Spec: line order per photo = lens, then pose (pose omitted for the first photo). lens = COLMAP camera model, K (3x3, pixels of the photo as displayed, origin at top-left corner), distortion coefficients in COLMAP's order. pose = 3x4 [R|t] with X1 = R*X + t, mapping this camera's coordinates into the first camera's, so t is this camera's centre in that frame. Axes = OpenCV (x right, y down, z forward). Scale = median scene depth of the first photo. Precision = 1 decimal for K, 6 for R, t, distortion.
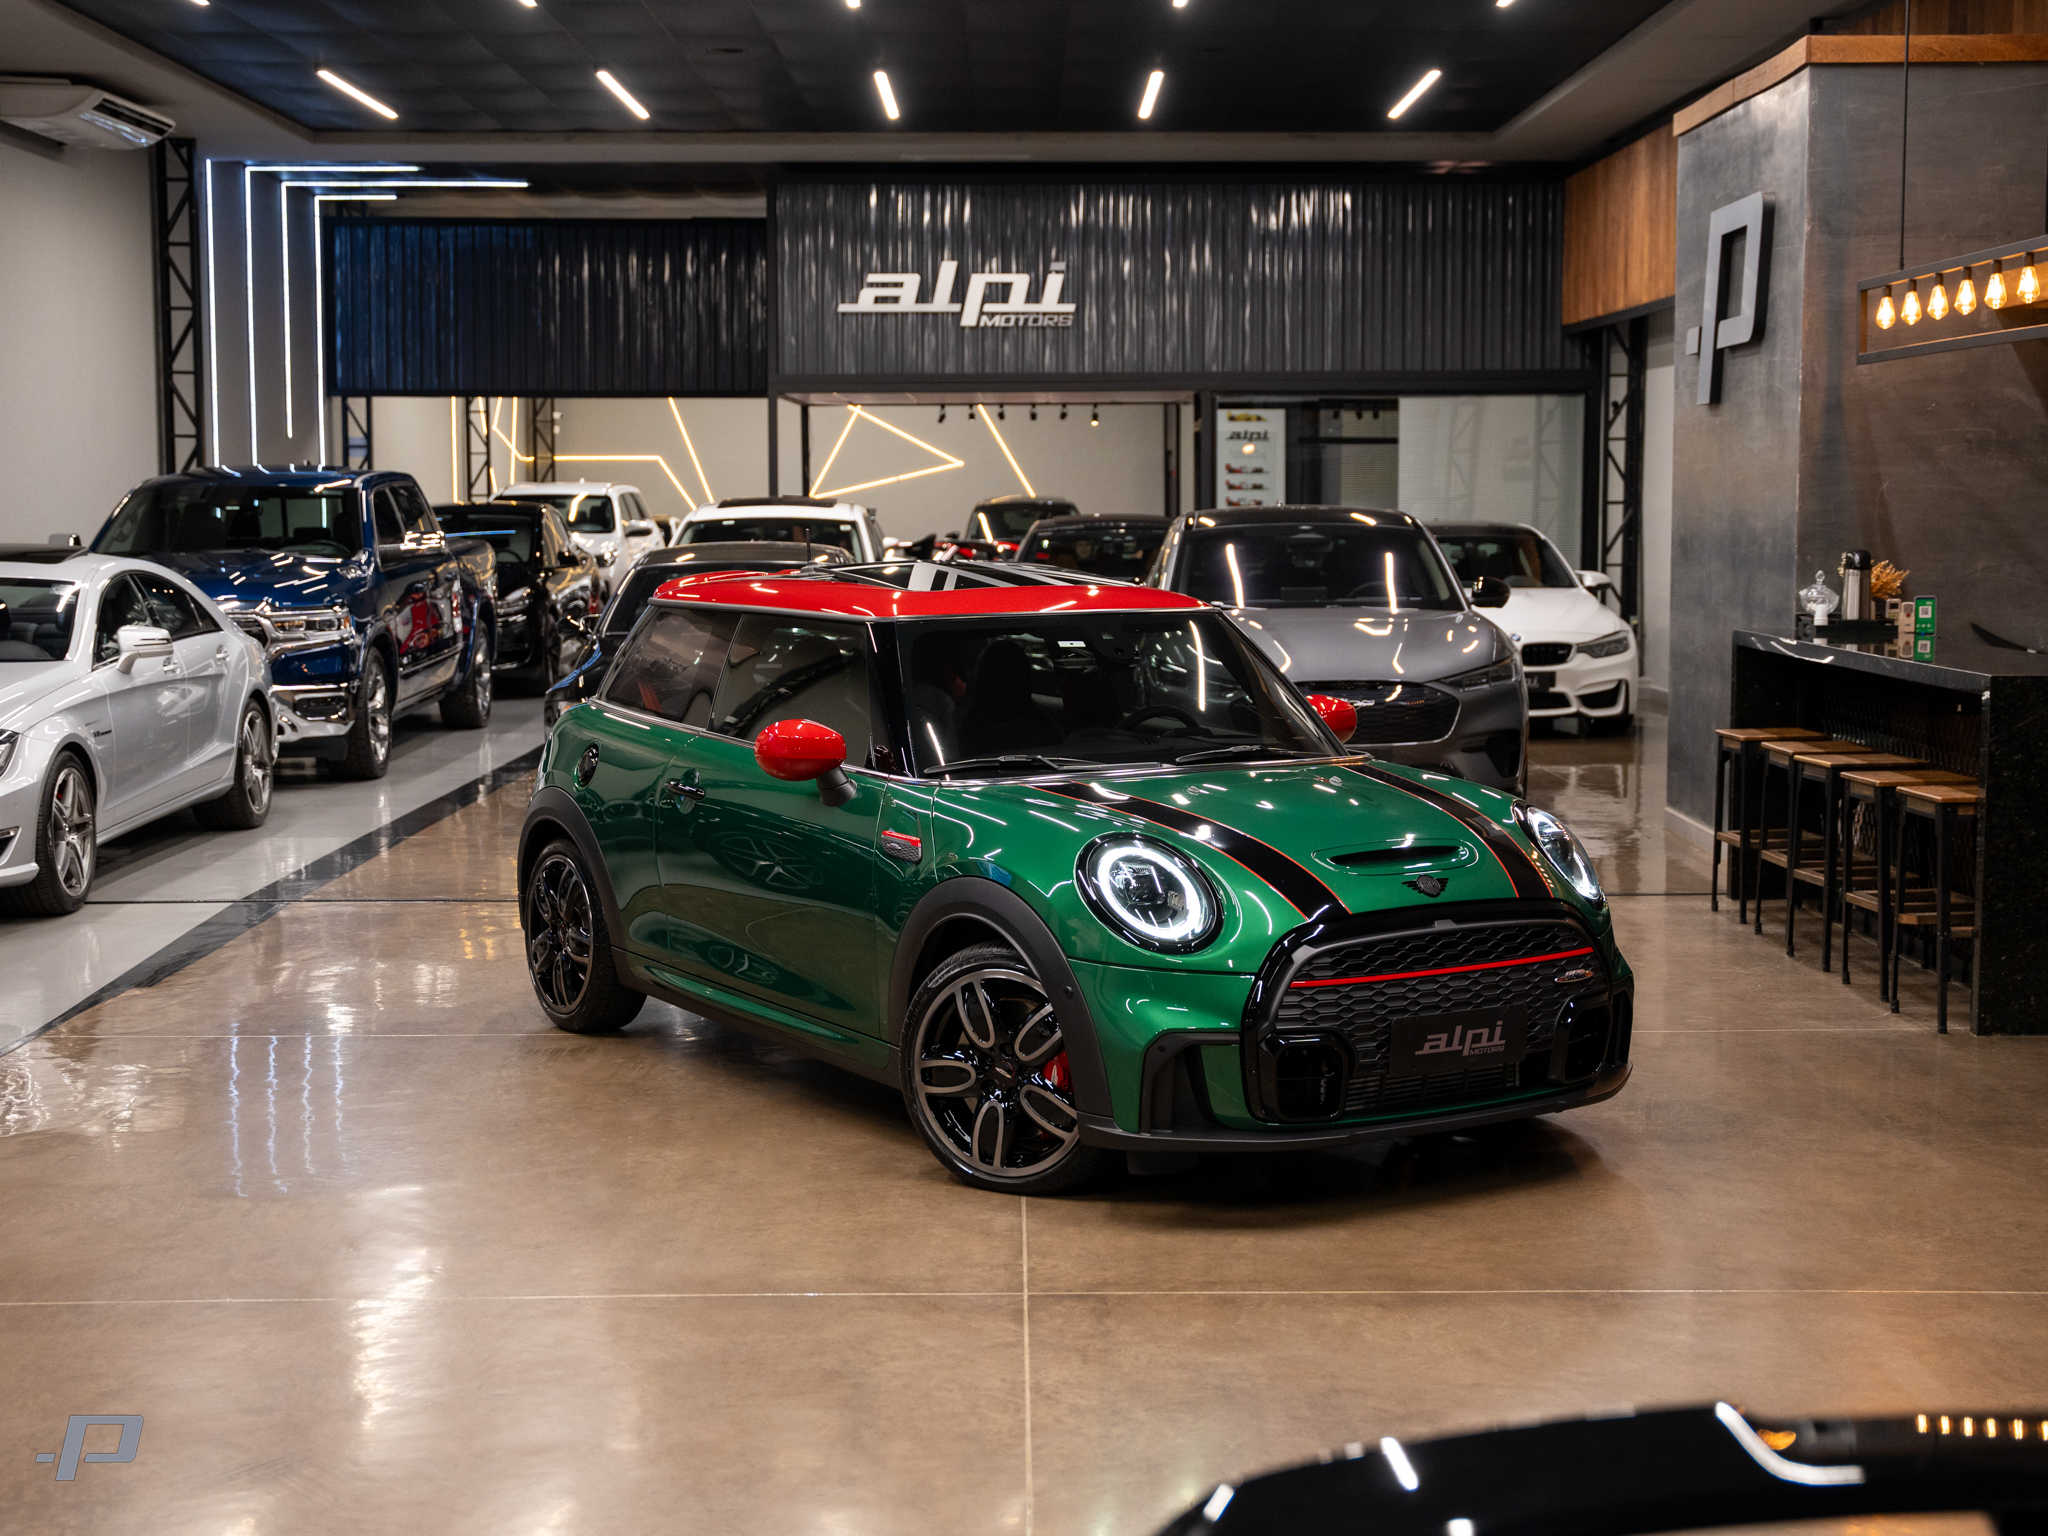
lens RADIAL K [[2527.5, 0, 1031.7], [0, 2527.5, 769.0], [0, 0, 1]] dist [0.011193, 0.000000]
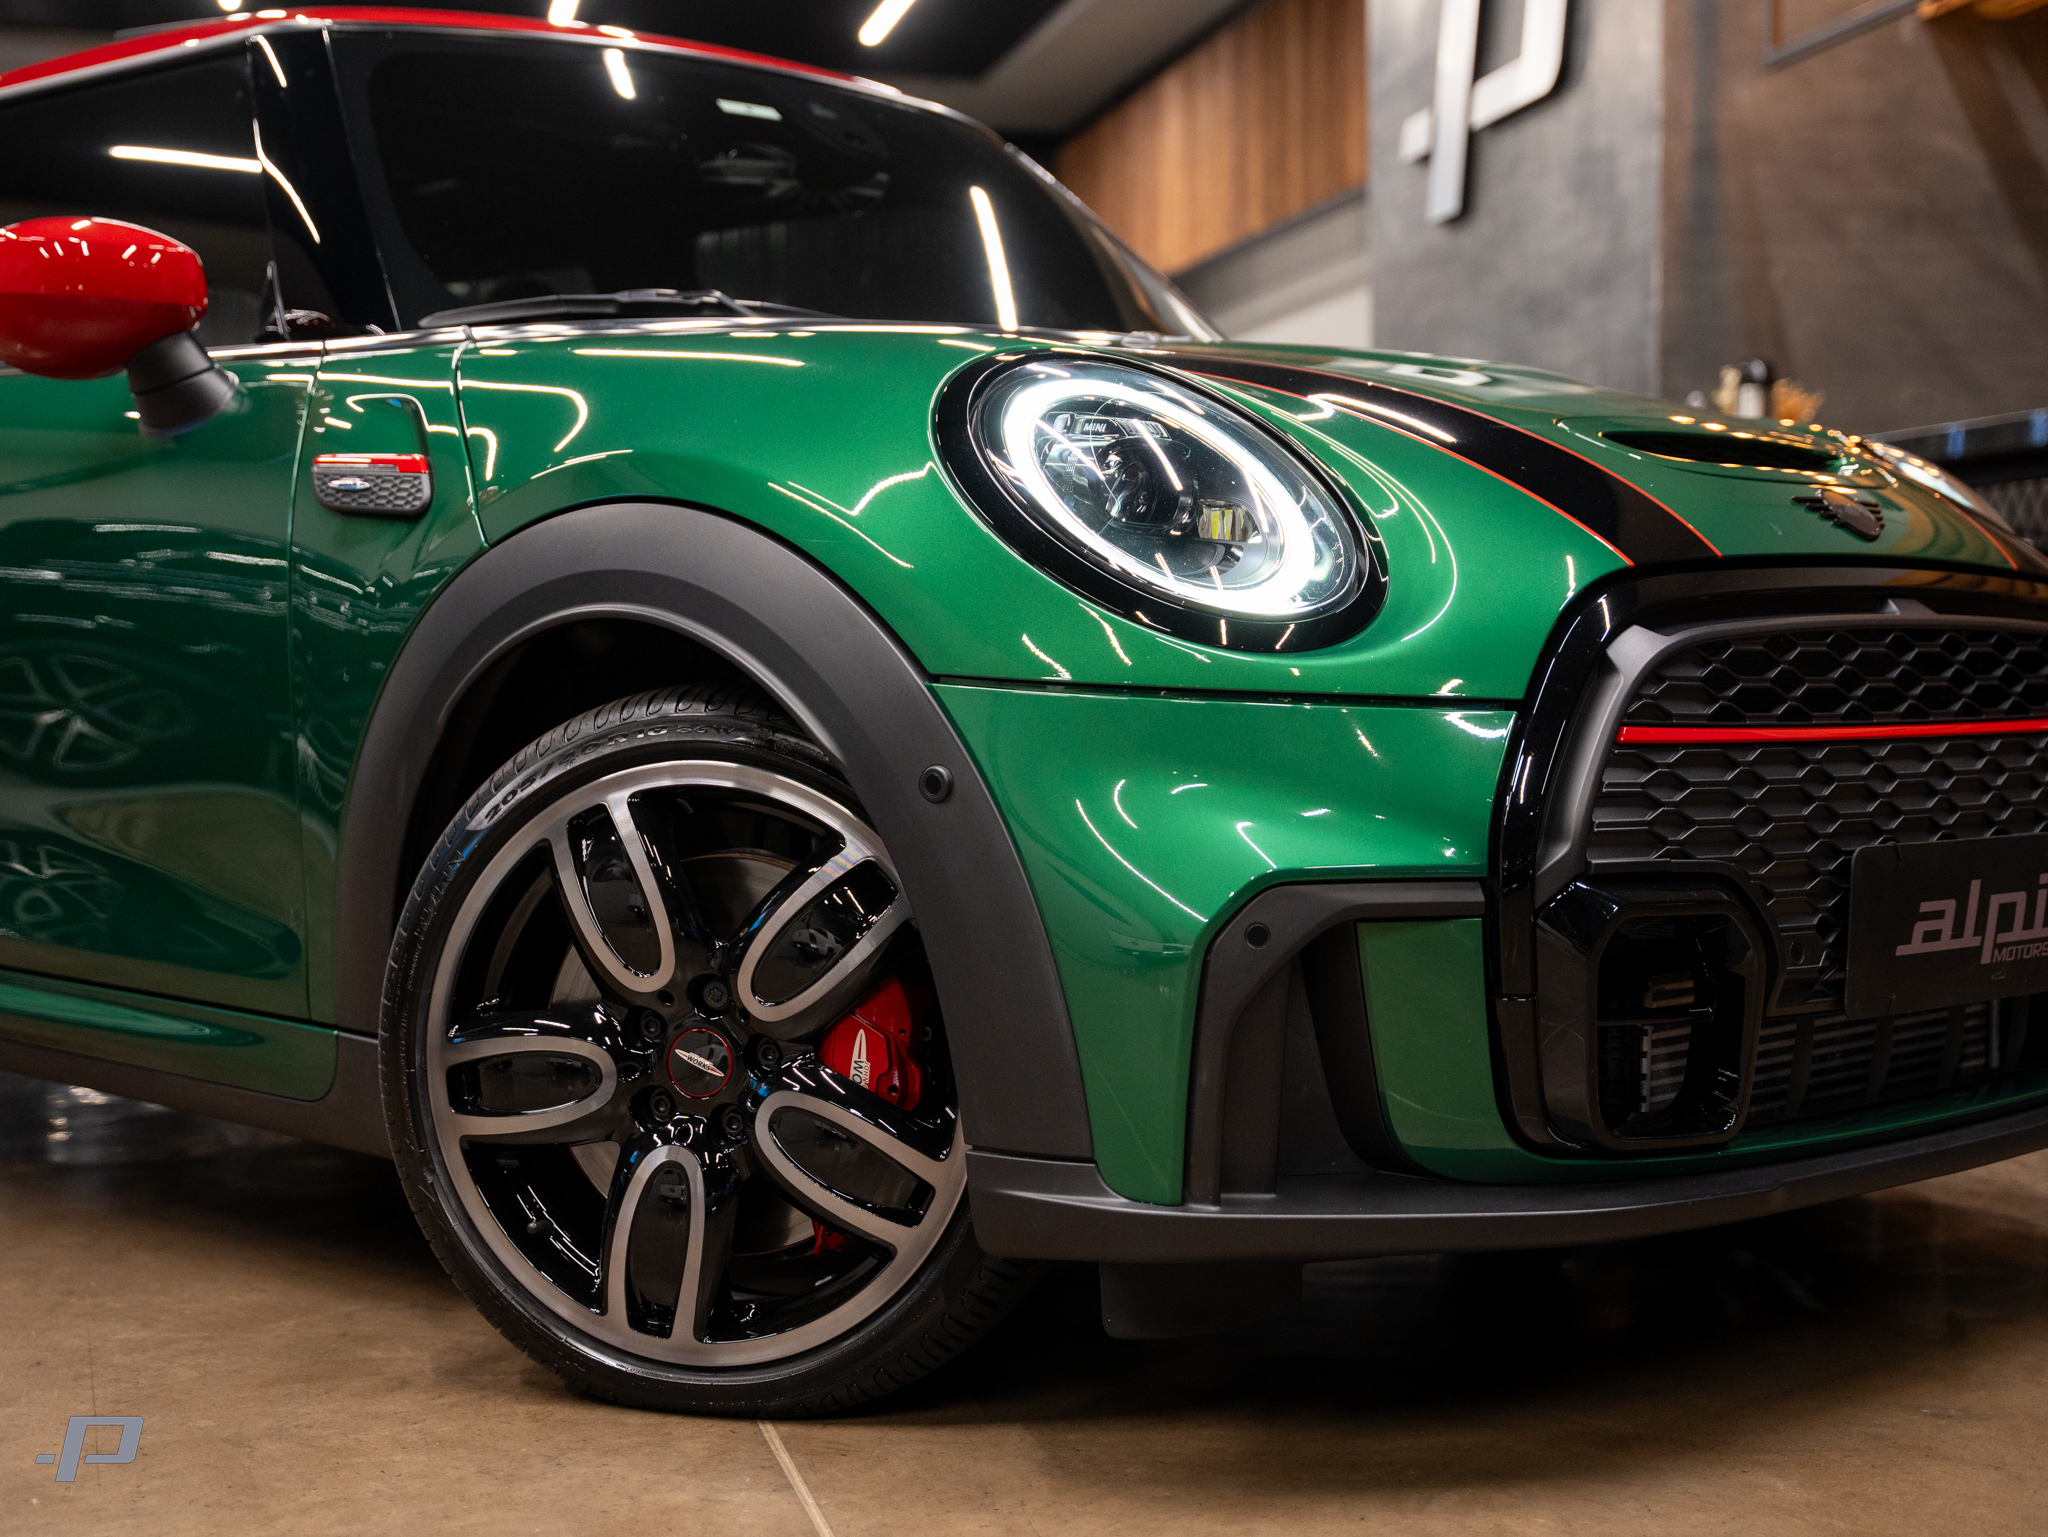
lens RADIAL K [[2753.2, 0, 1005.1], [0, 2753.2, 774.4], [0, 0, 1]] dist [0.035424, 0.000000]
pose [[0.976015, -0.009802, 0.217482, -0.051646], [0.020389, 0.998711, -0.046488, 0.098852], [-0.216746, 0.049807, 0.974957, 0.621311]]
